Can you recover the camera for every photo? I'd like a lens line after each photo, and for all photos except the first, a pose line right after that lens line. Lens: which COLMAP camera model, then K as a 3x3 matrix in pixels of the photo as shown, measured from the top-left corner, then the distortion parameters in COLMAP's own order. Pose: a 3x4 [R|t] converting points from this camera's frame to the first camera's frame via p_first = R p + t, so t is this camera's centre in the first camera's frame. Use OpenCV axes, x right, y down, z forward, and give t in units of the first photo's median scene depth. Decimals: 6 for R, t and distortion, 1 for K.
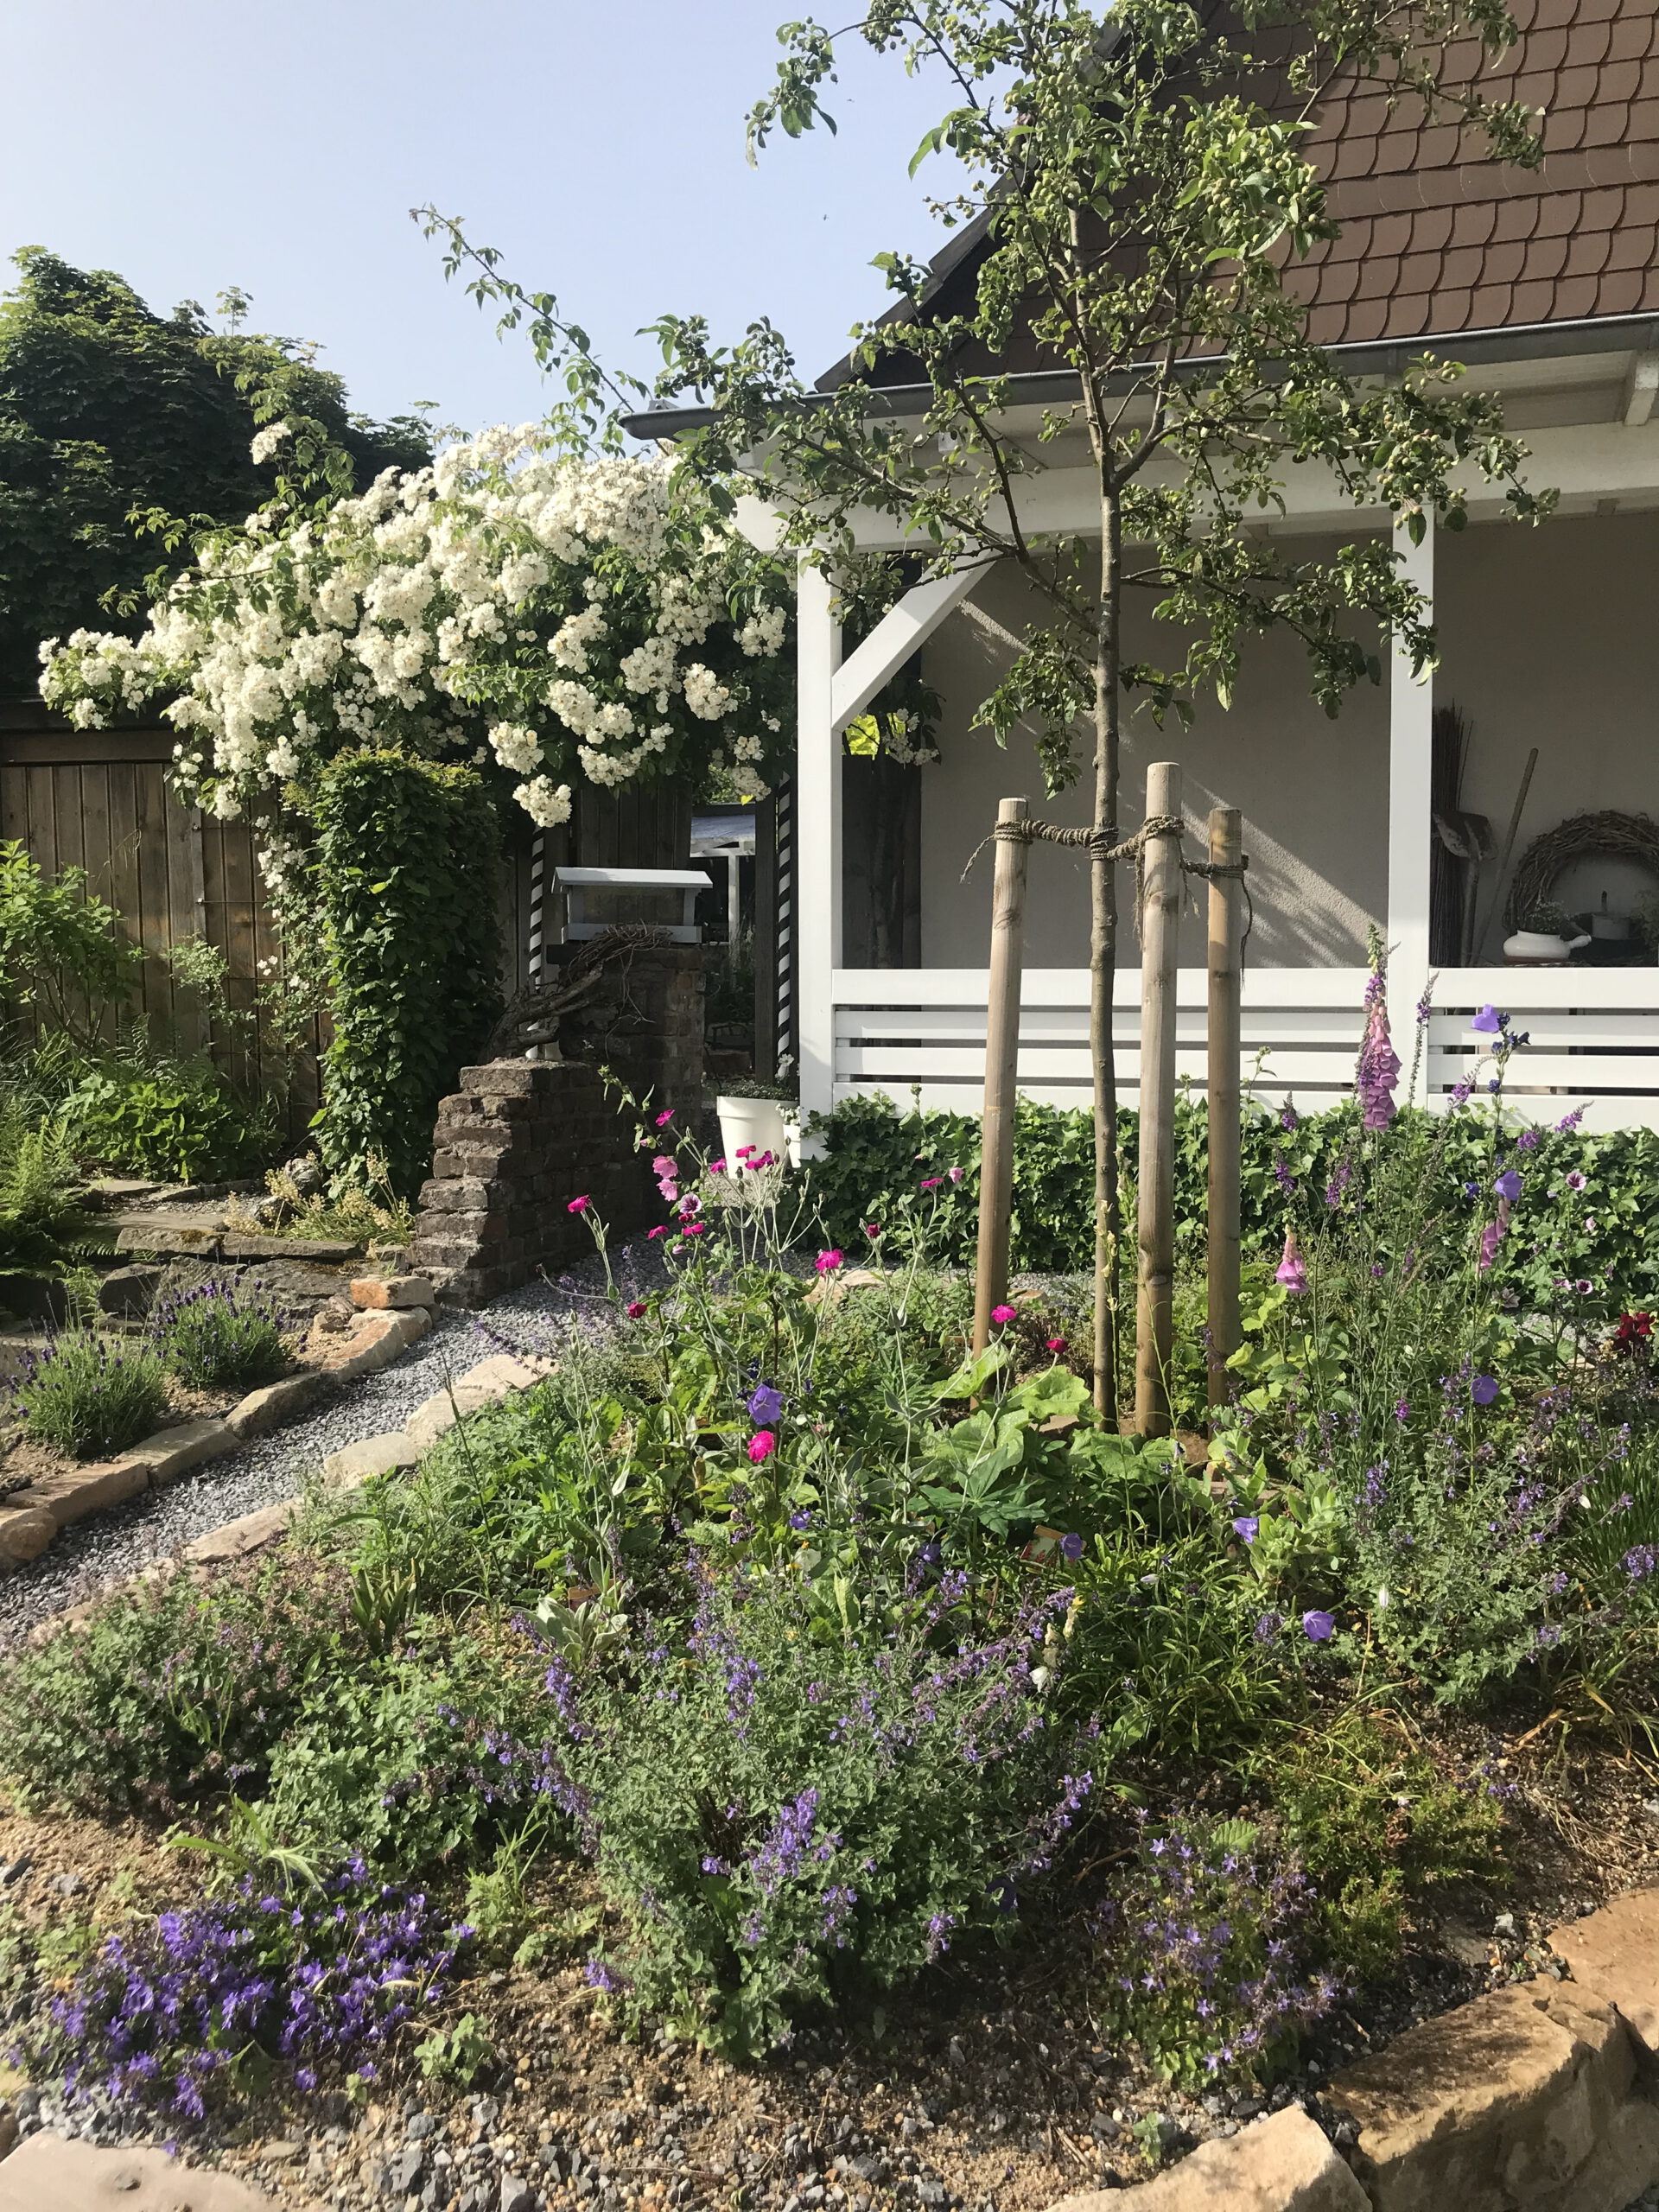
lens RADIAL K [[1792.1, 0, 804.1], [0, 1792.1, 1094.4], [0, 0, 1]] dist [0.025713, -0.056229]
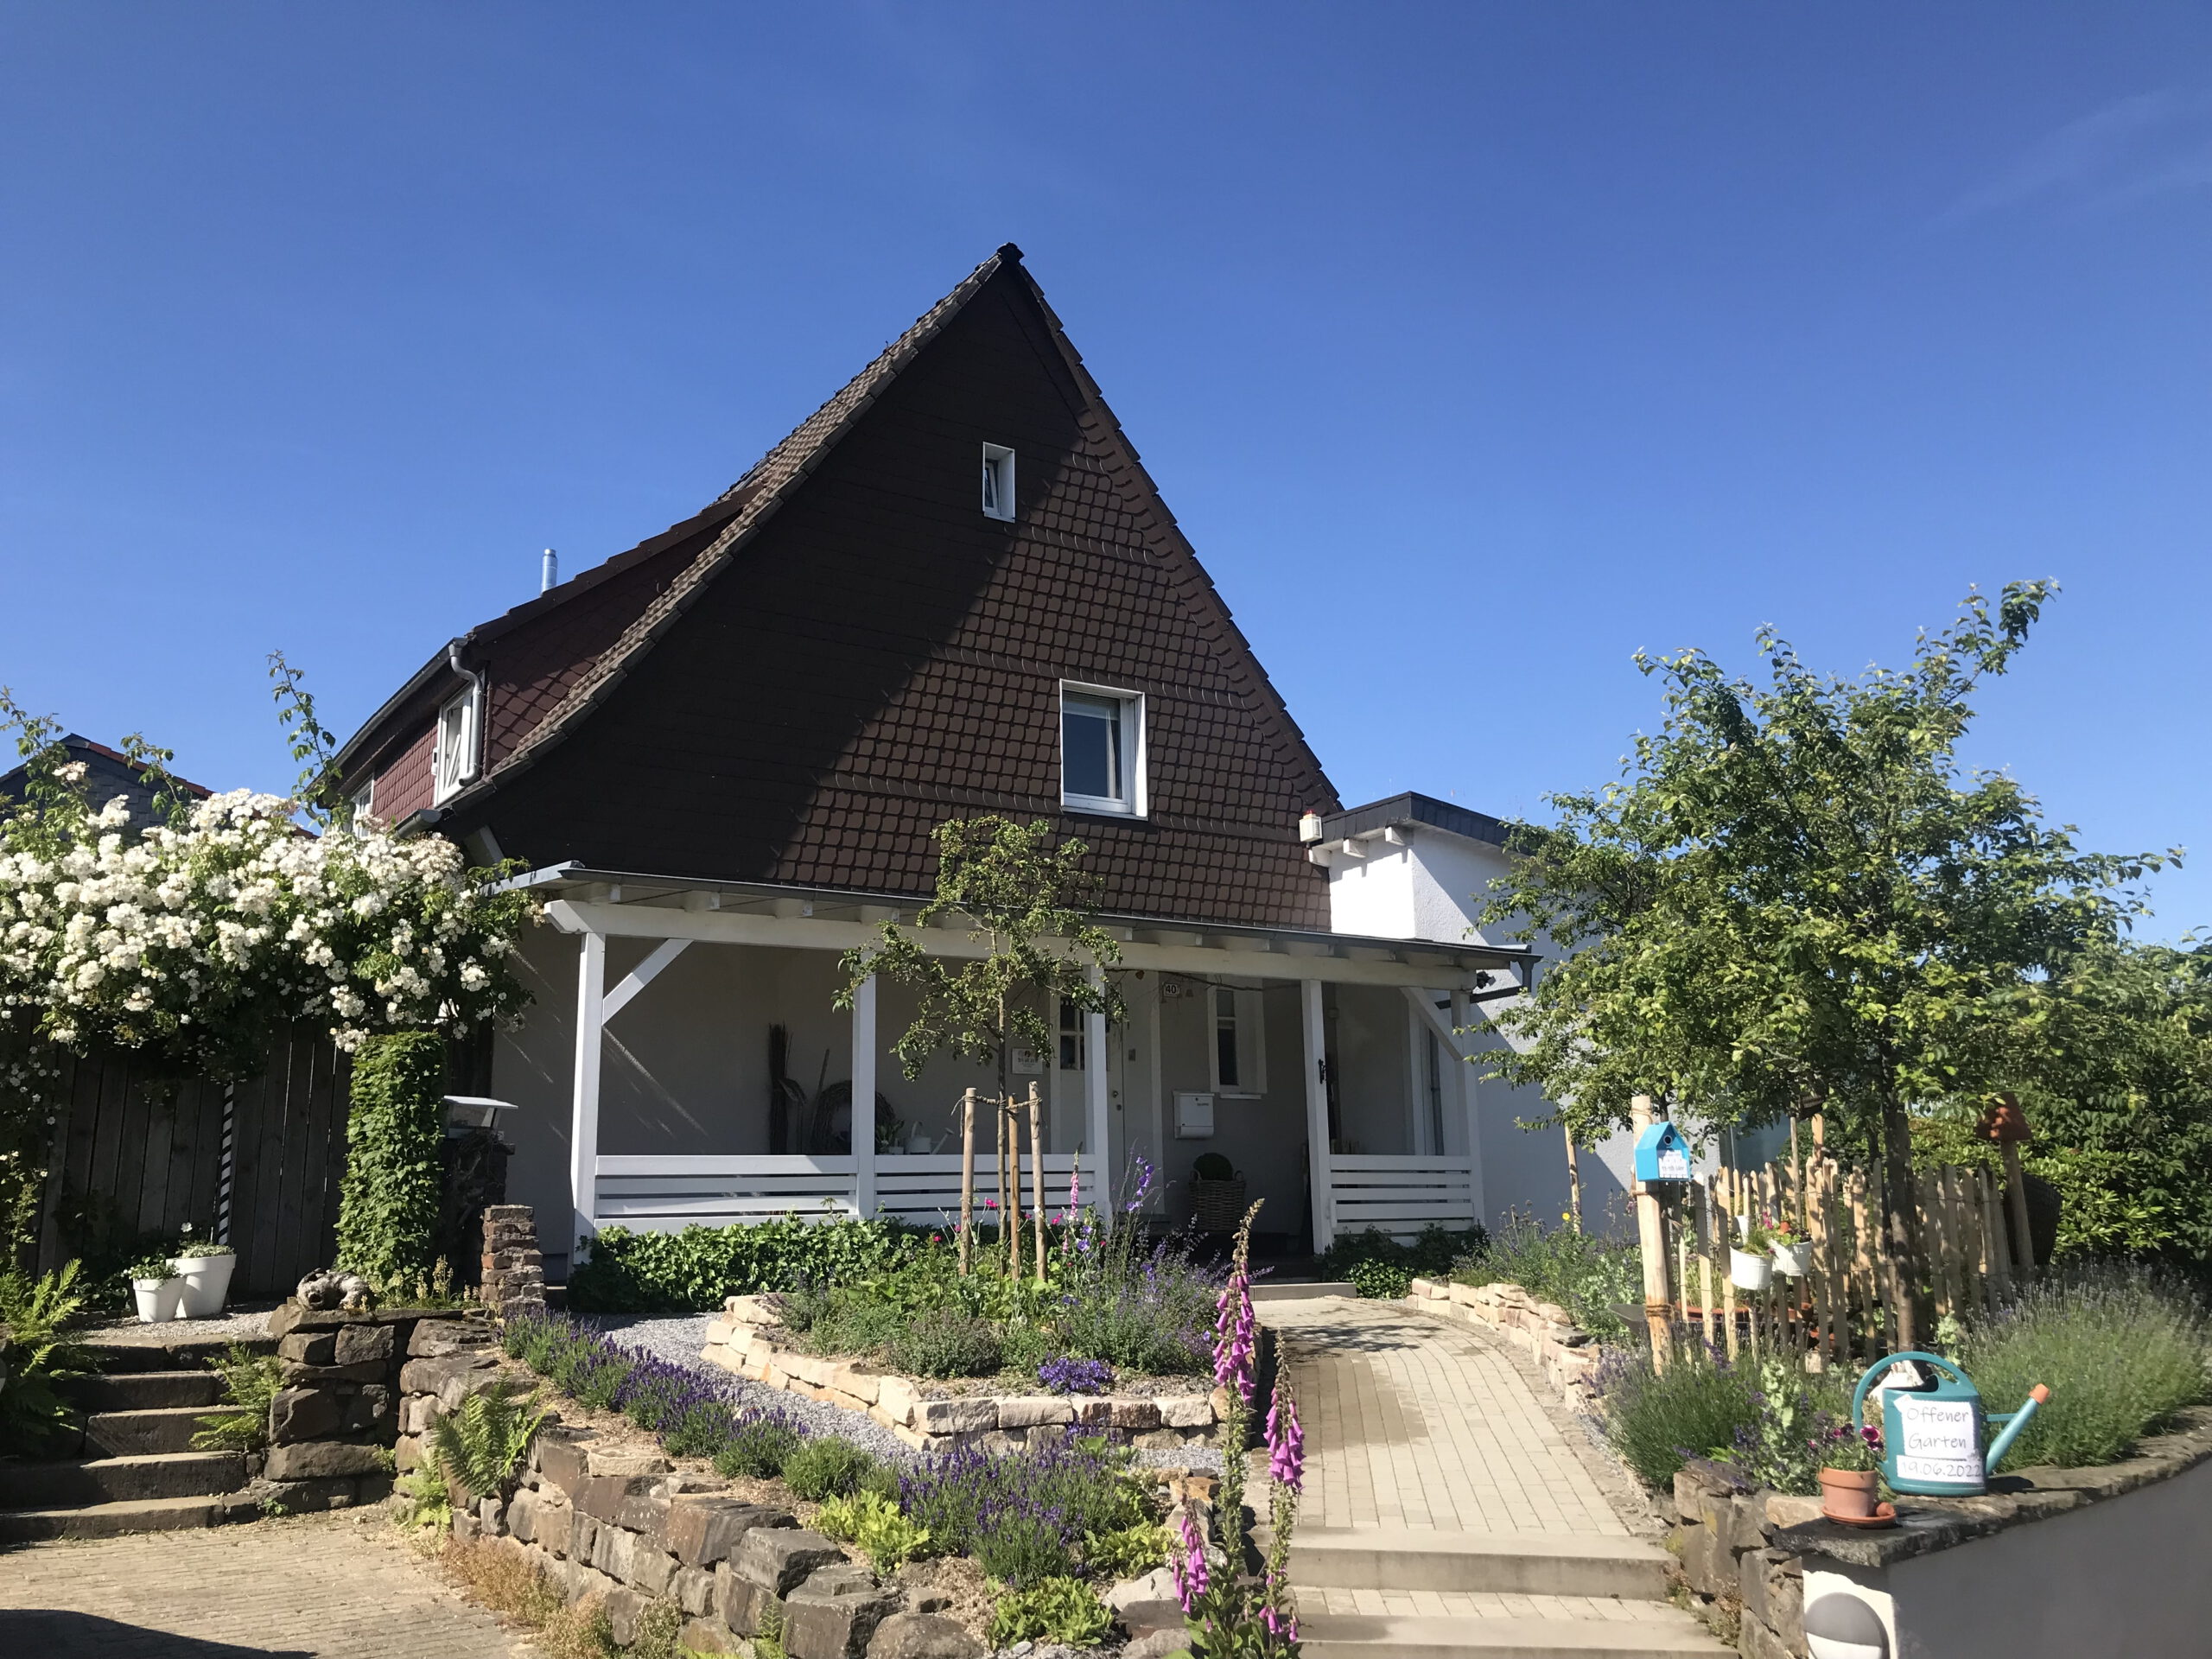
lens RADIAL K [[1876.6, 0, 1106.0], [0, 1876.6, 829.5], [0, 0, 1]] dist [0.010313, -0.001437]
pose [[0.628872, 0.137150, 0.765317, -2.064957], [0.063276, 0.972026, -0.226188, 0.127691], [-0.774929, 0.190670, 0.602602, -1.065644]]
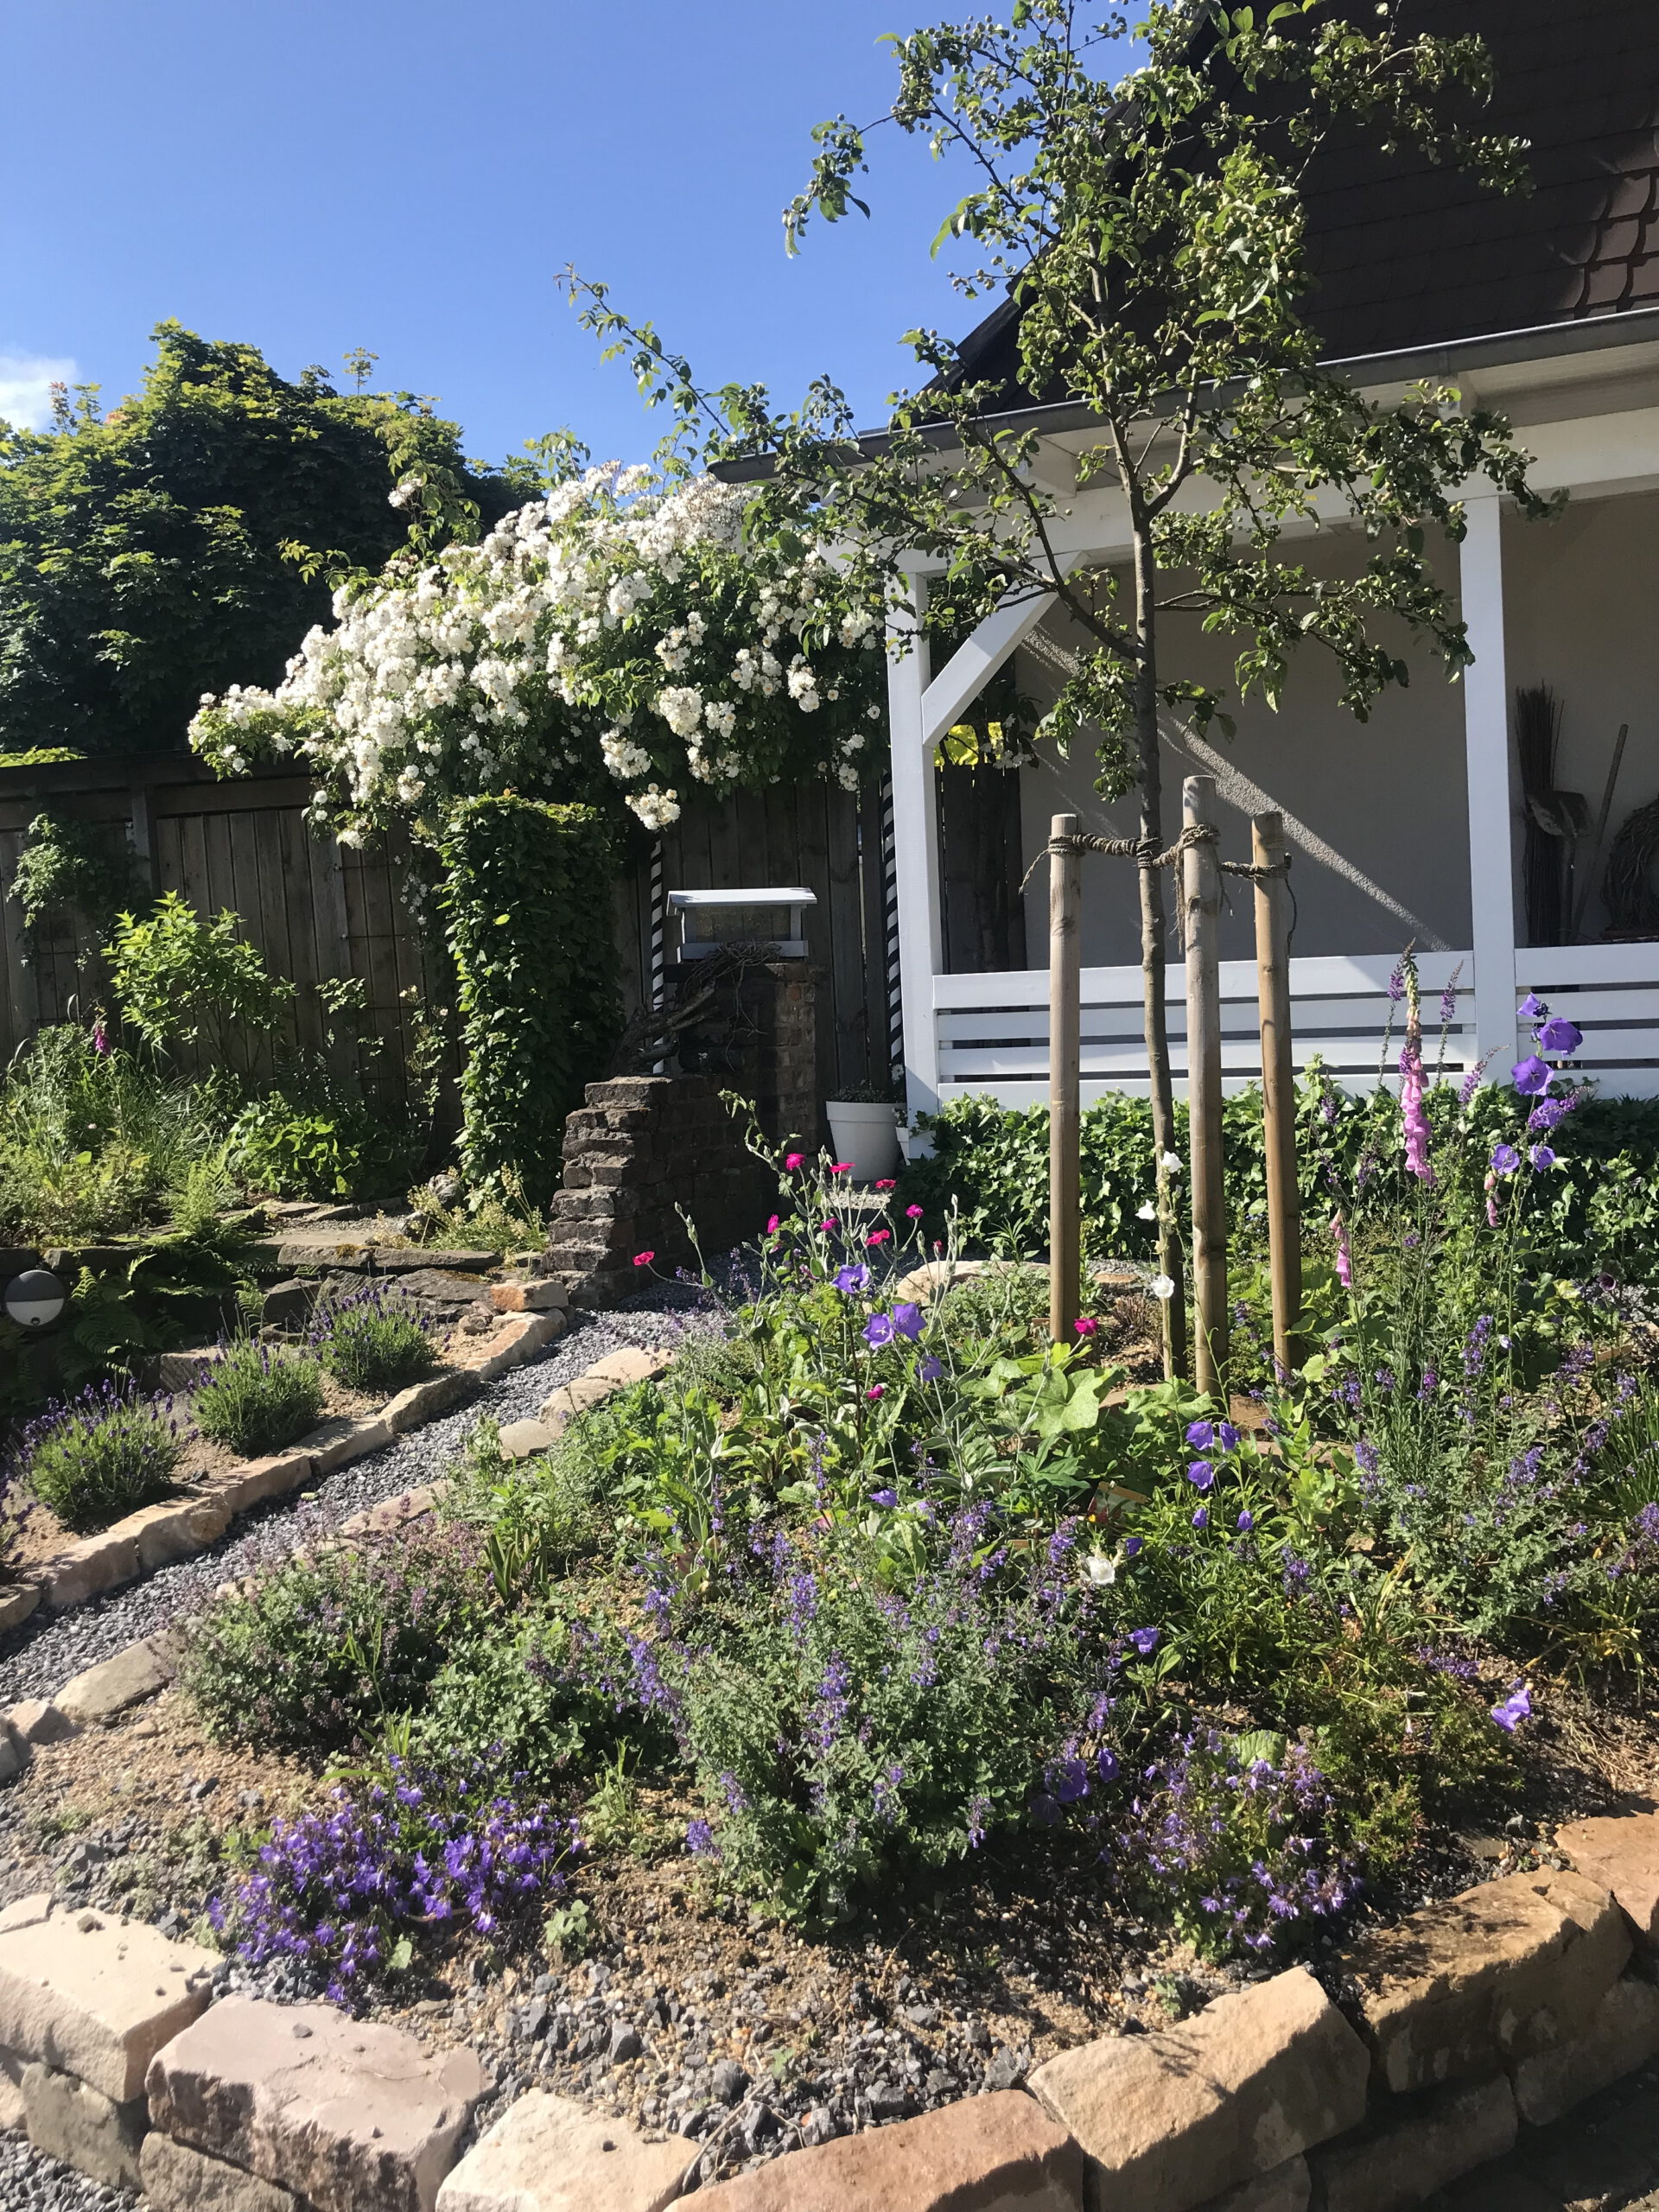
lens RADIAL K [[1876.6, 0, 829.5], [0, 1876.6, 1106.0], [0, 0, 1]] dist [0.010313, -0.001437]
pose [[0.995658, -0.039802, -0.084143, 0.061283], [0.040110, 0.999193, 0.001978, 0.002105], [0.083997, -0.005344, 0.996452, -0.131131]]
